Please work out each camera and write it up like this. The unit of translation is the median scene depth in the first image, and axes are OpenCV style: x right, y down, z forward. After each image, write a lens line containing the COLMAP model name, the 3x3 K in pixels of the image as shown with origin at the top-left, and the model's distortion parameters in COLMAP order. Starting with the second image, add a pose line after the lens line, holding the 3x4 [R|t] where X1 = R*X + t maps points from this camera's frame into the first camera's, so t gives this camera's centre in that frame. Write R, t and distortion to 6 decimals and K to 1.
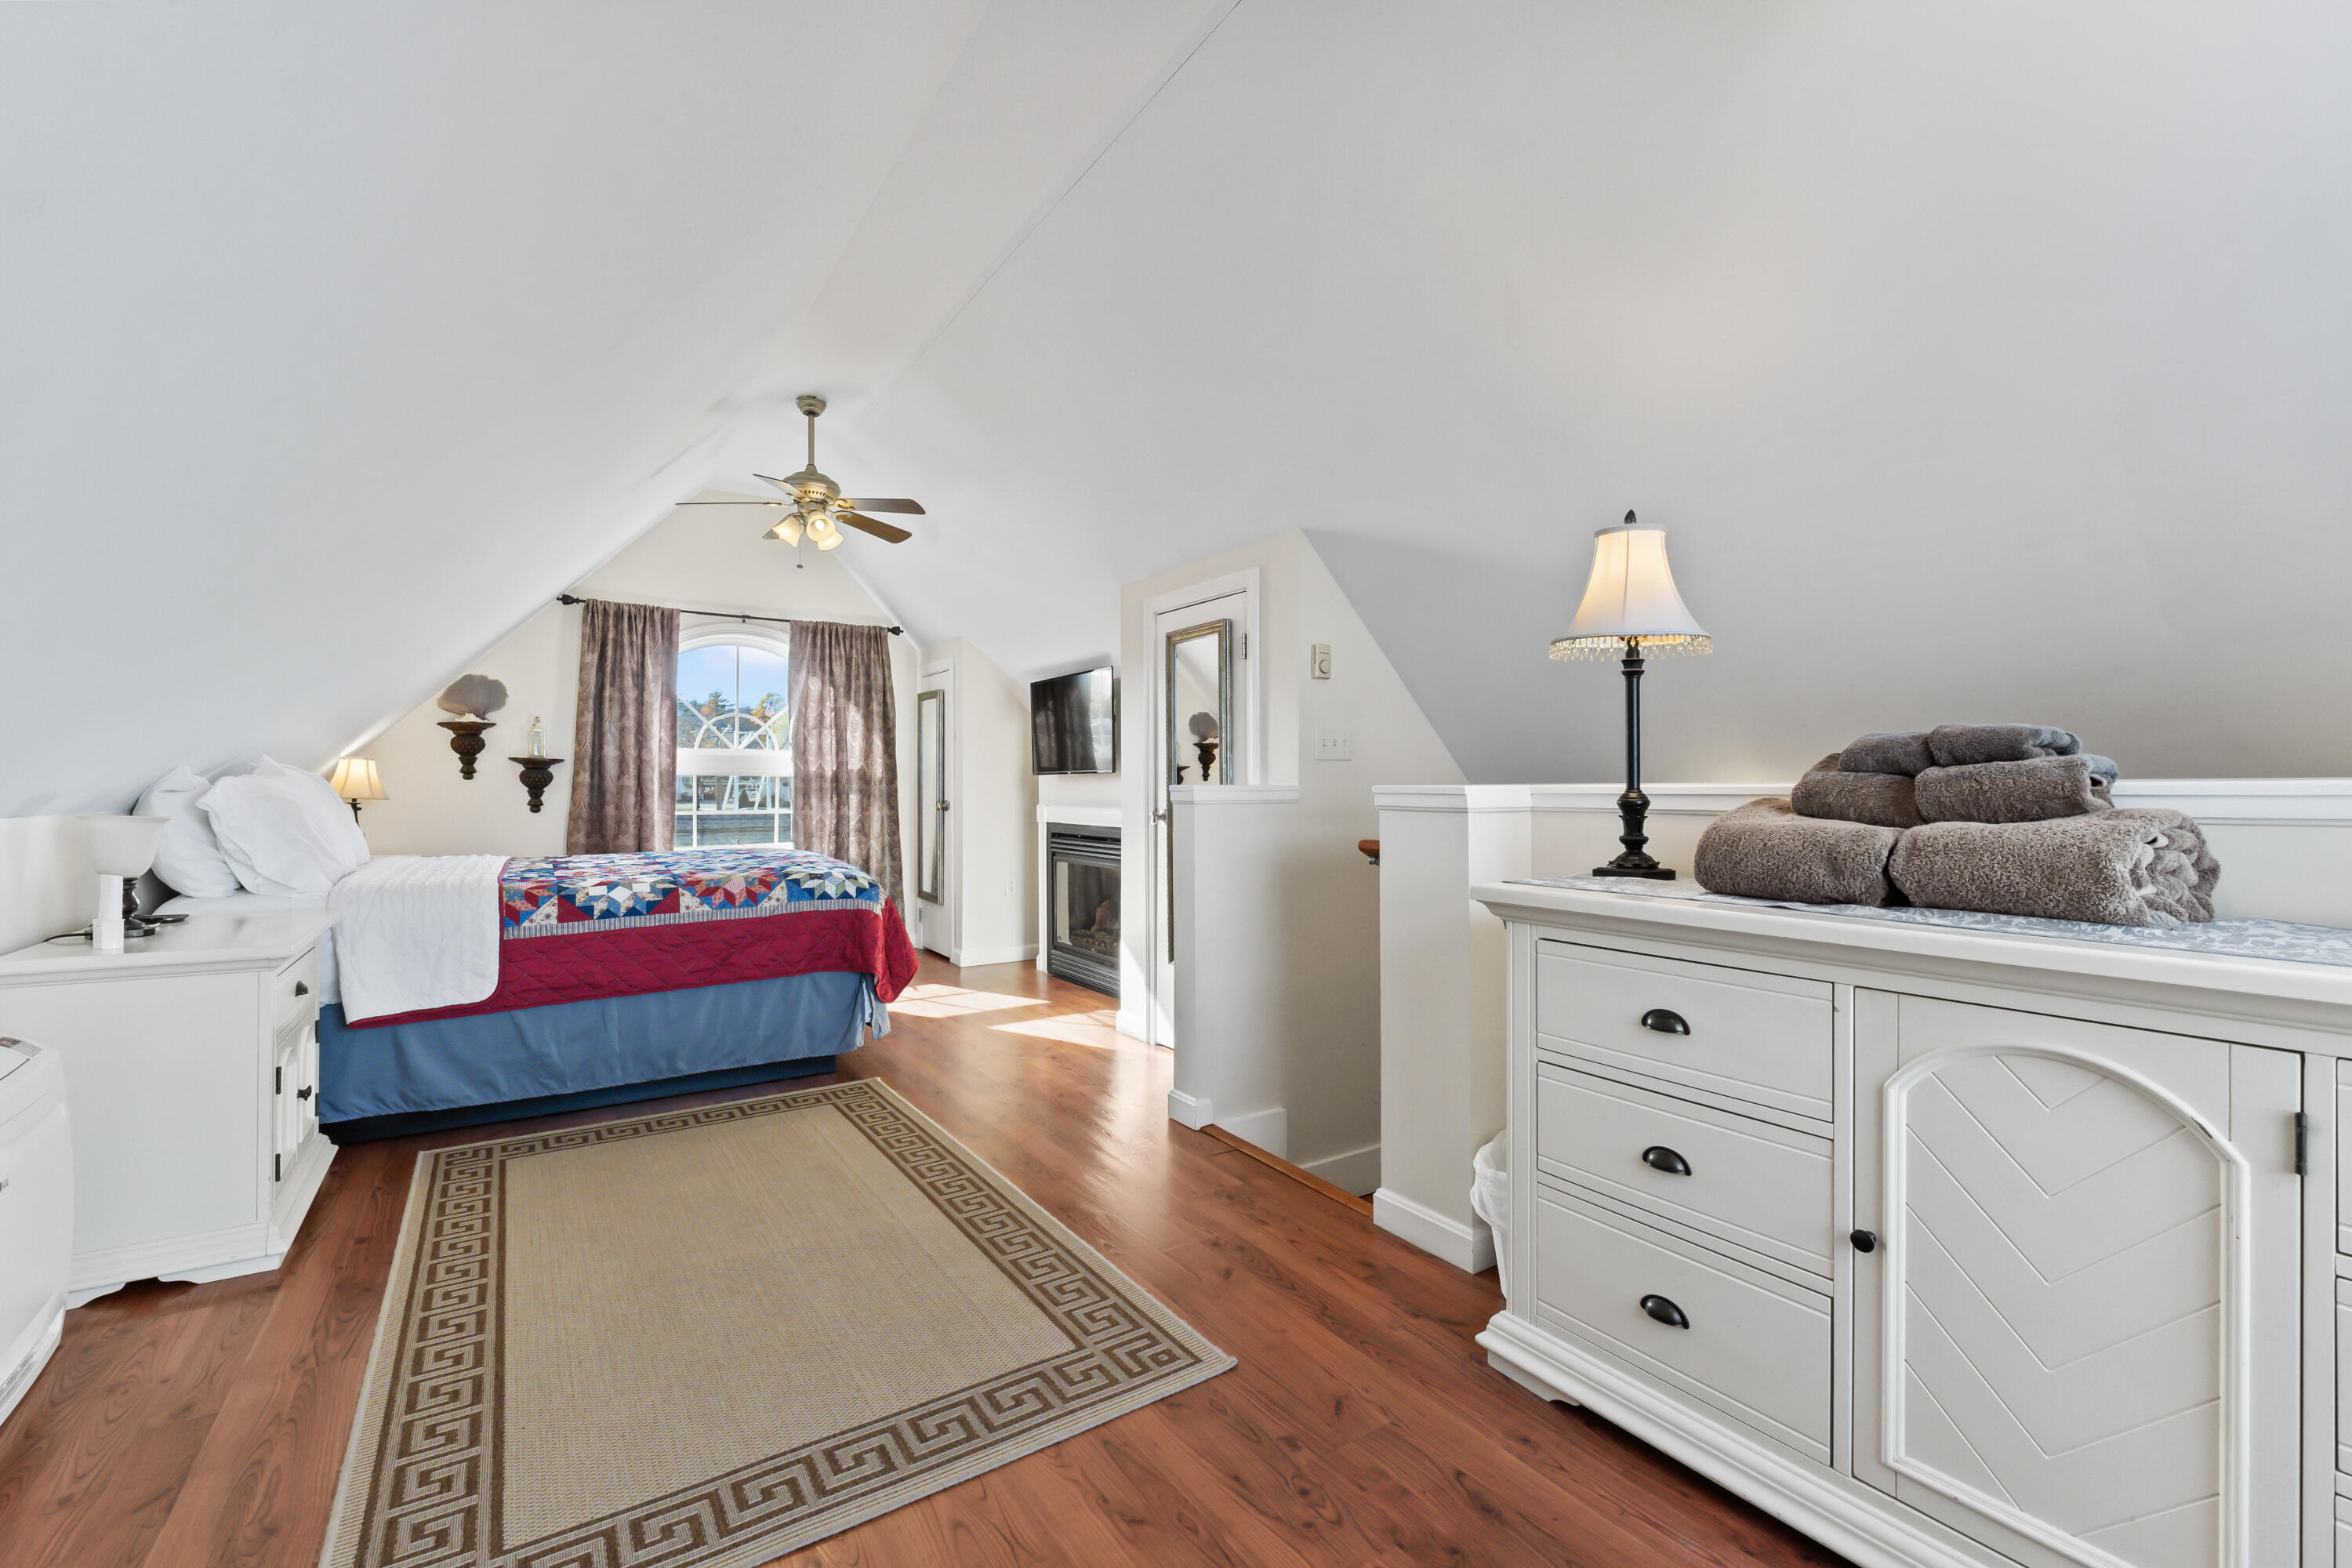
lens RADIAL K [[1001.1, 0, 1157.7], [0, 1001.1, 767.9], [0, 0, 1]] dist [-0.003956, -0.001551]
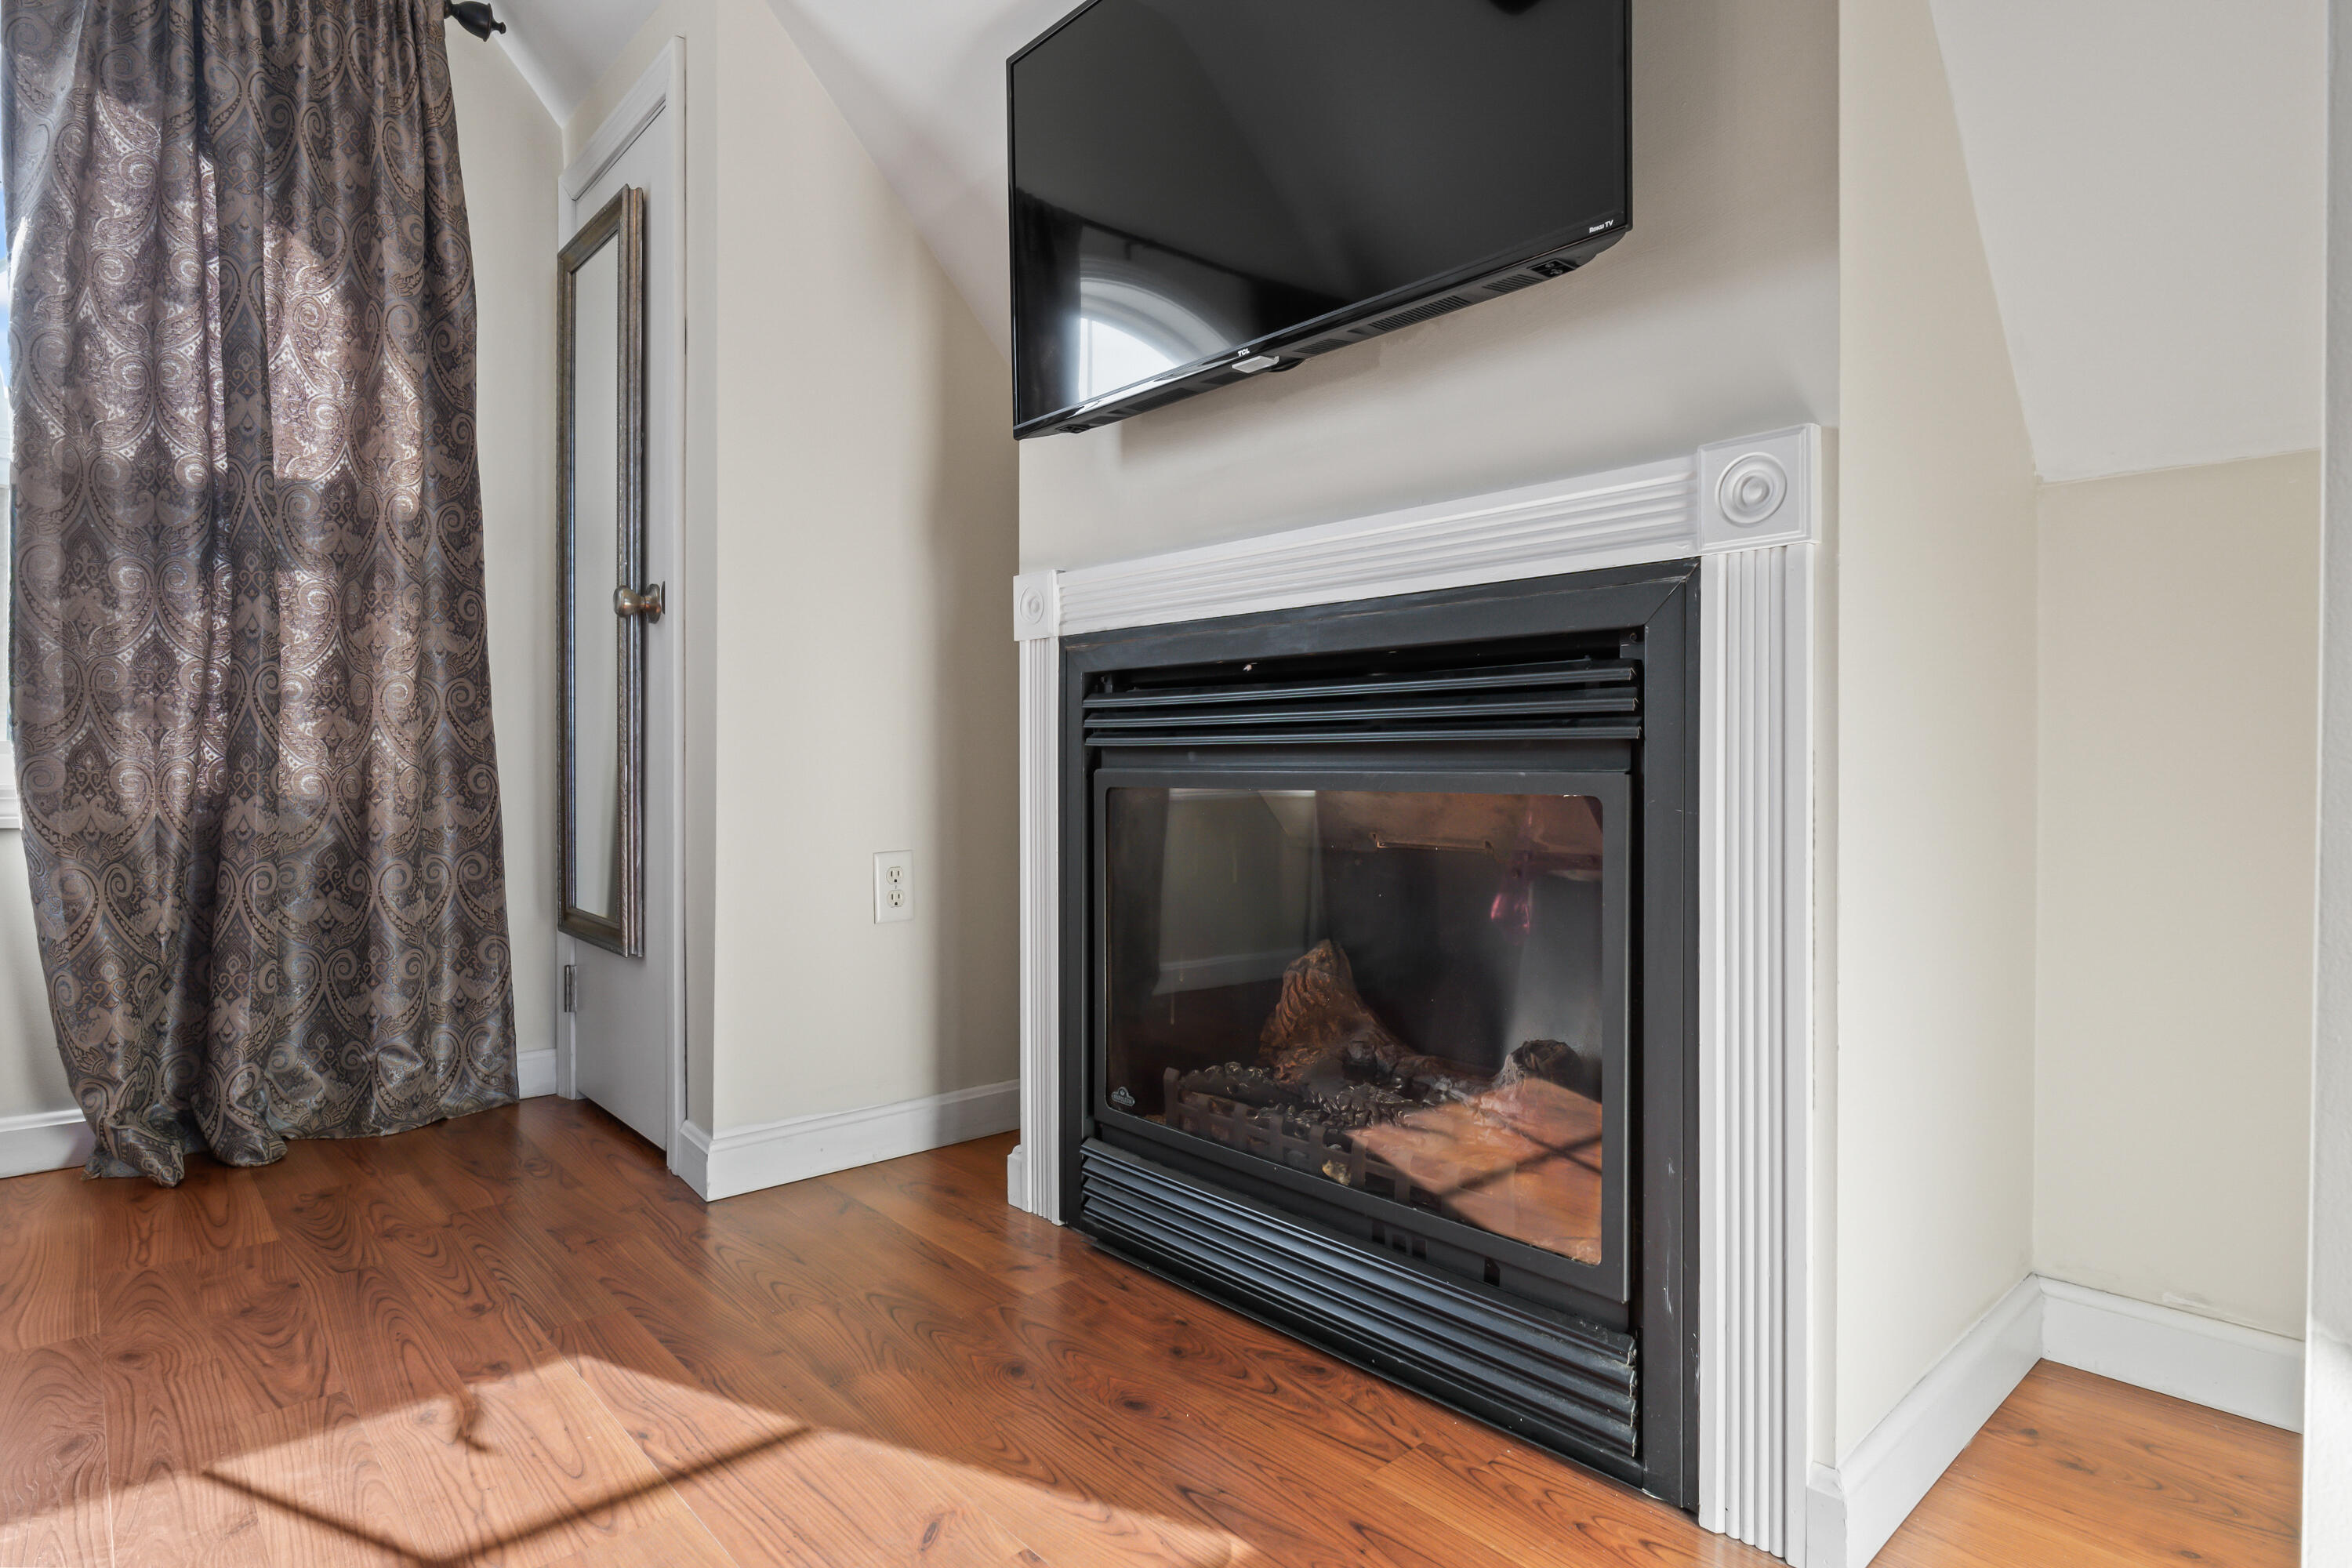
lens RADIAL K [[1263.0, 0, 1169.3], [0, 1263.0, 779.3], [0, 0, 1]] dist [-0.003141, -0.003201]
pose [[0.988575, 0.003993, 0.150679, -0.158680], [-0.007852, 0.999656, 0.025030, 0.099299], [-0.150527, -0.025927, 0.988266, 0.819272]]
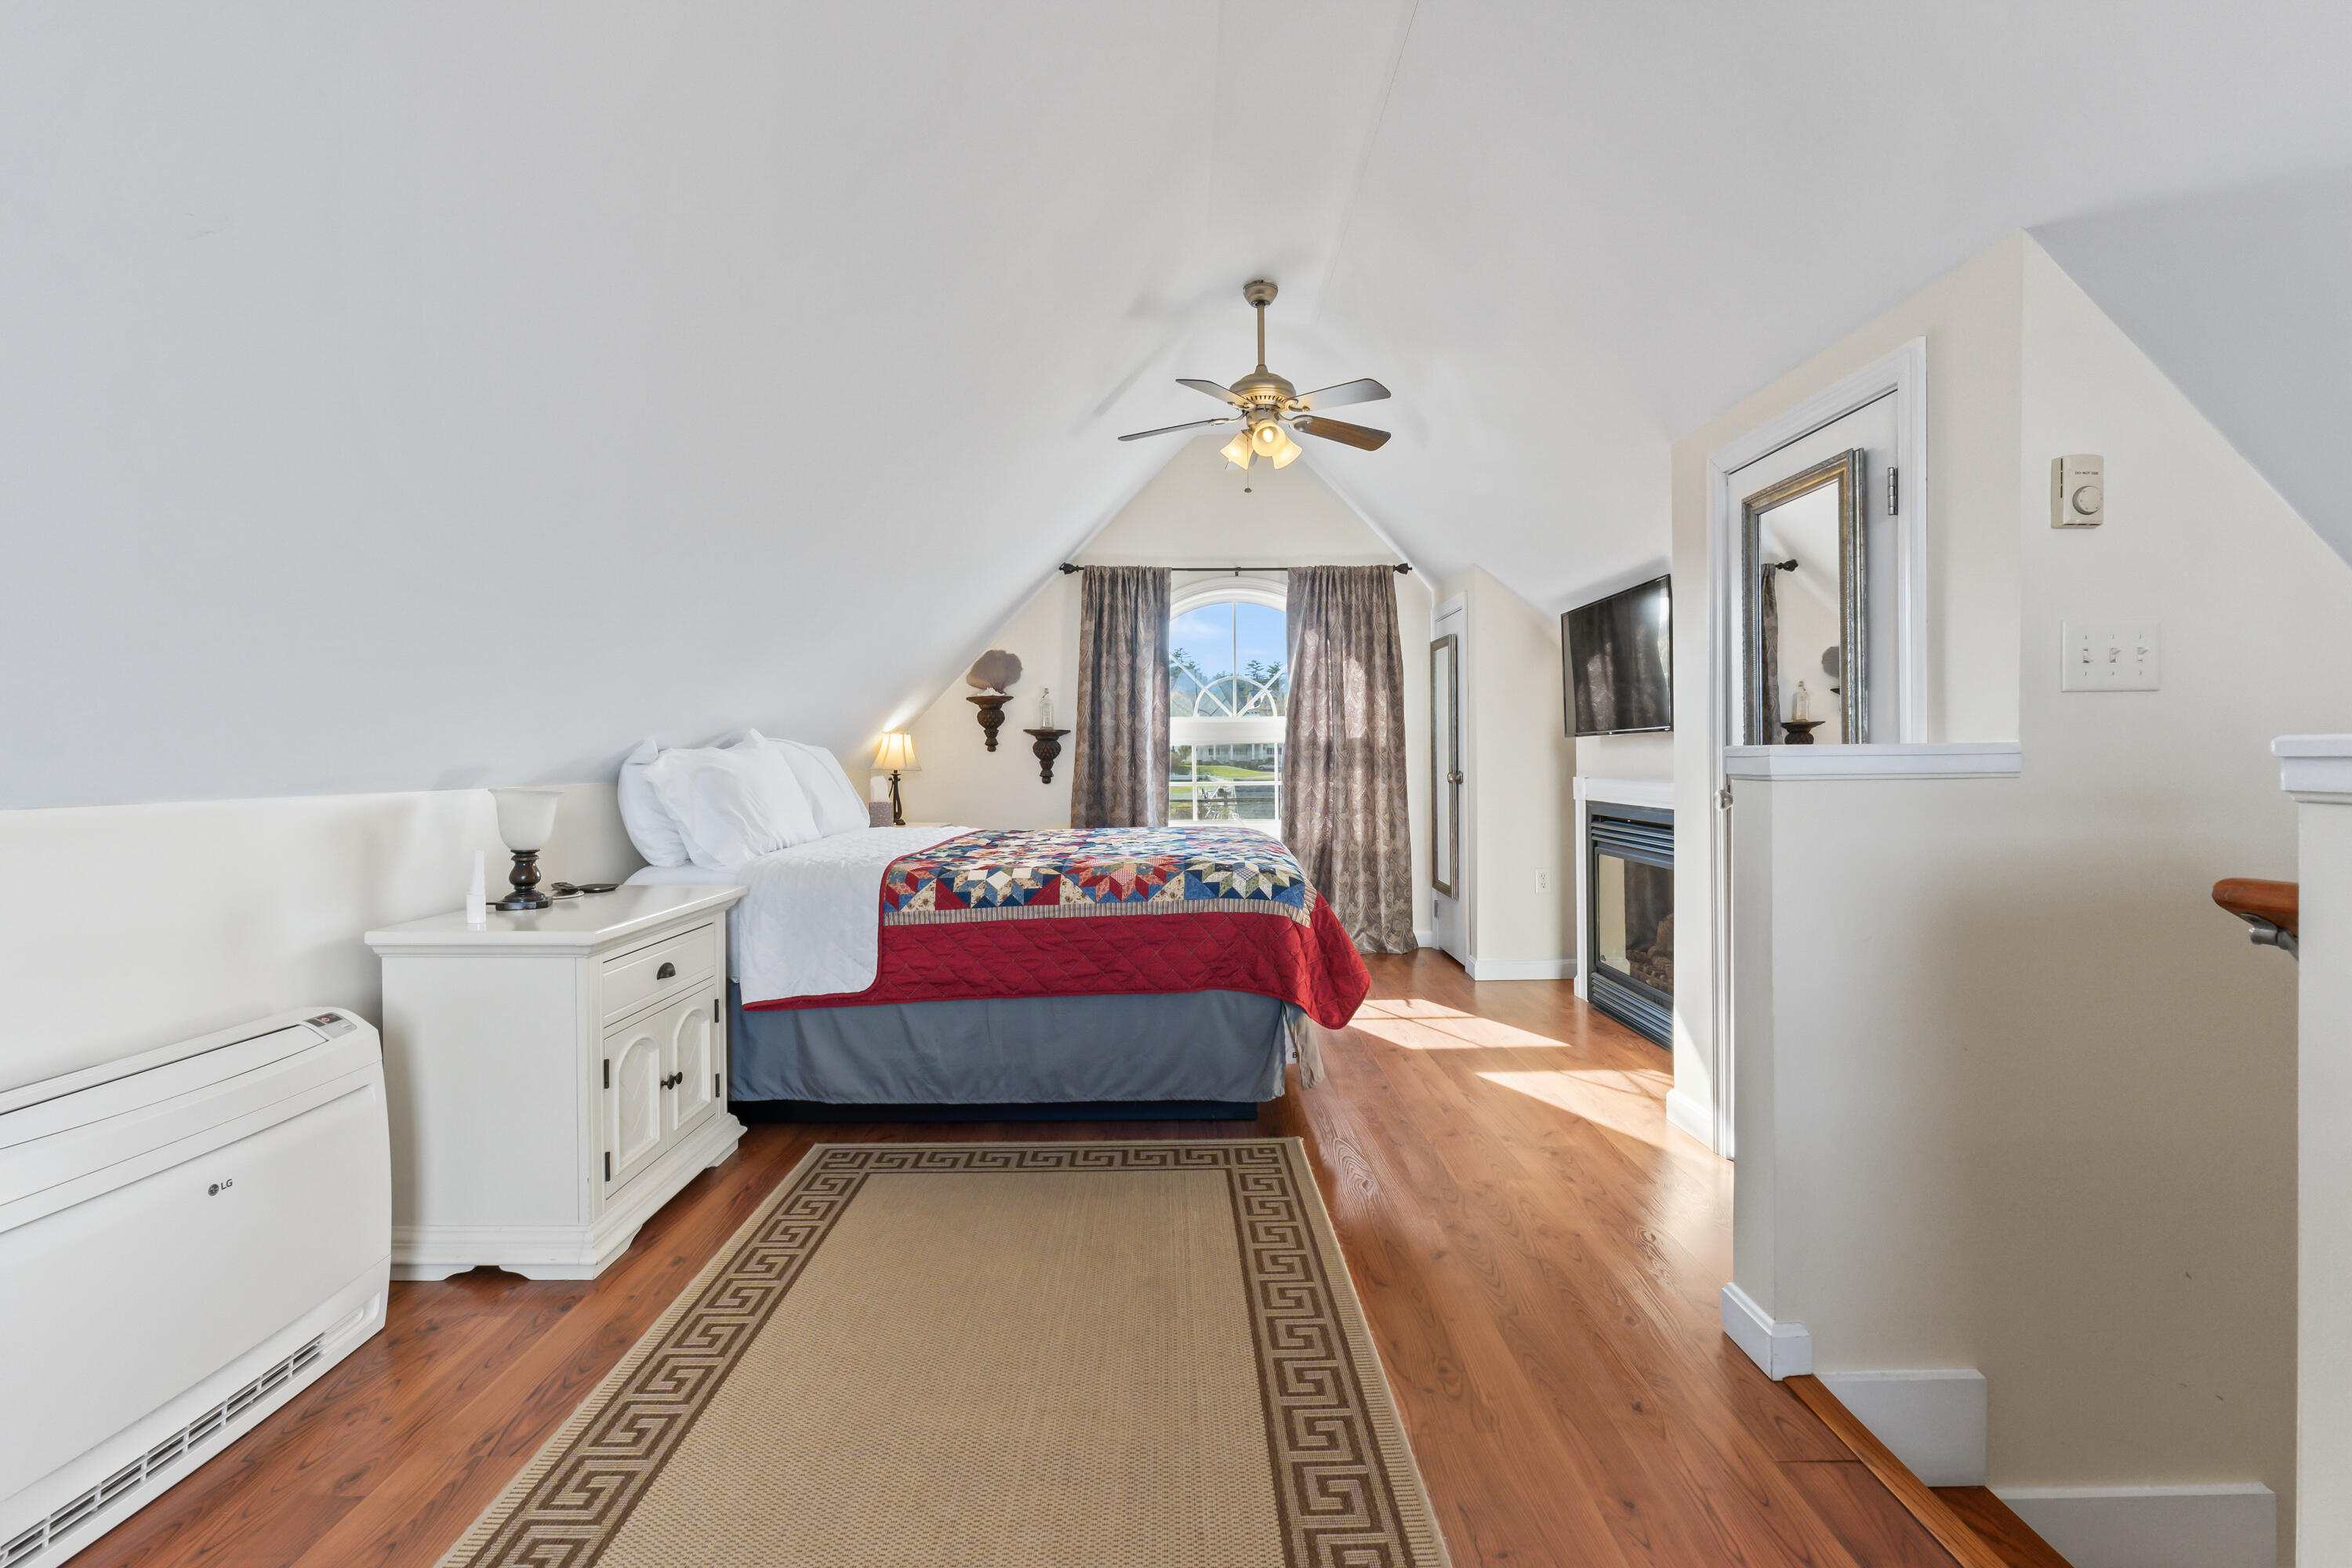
lens RADIAL K [[1001.1, 0, 1181.2], [0, 1001.1, 766.5], [0, 0, 1]] dist [-0.003956, -0.001551]
pose [[0.844417, -0.003031, -0.535678, 0.039943], [0.017985, 0.999581, 0.022694, 0.008421], [0.535385, -0.028797, 0.844117, 0.259633]]
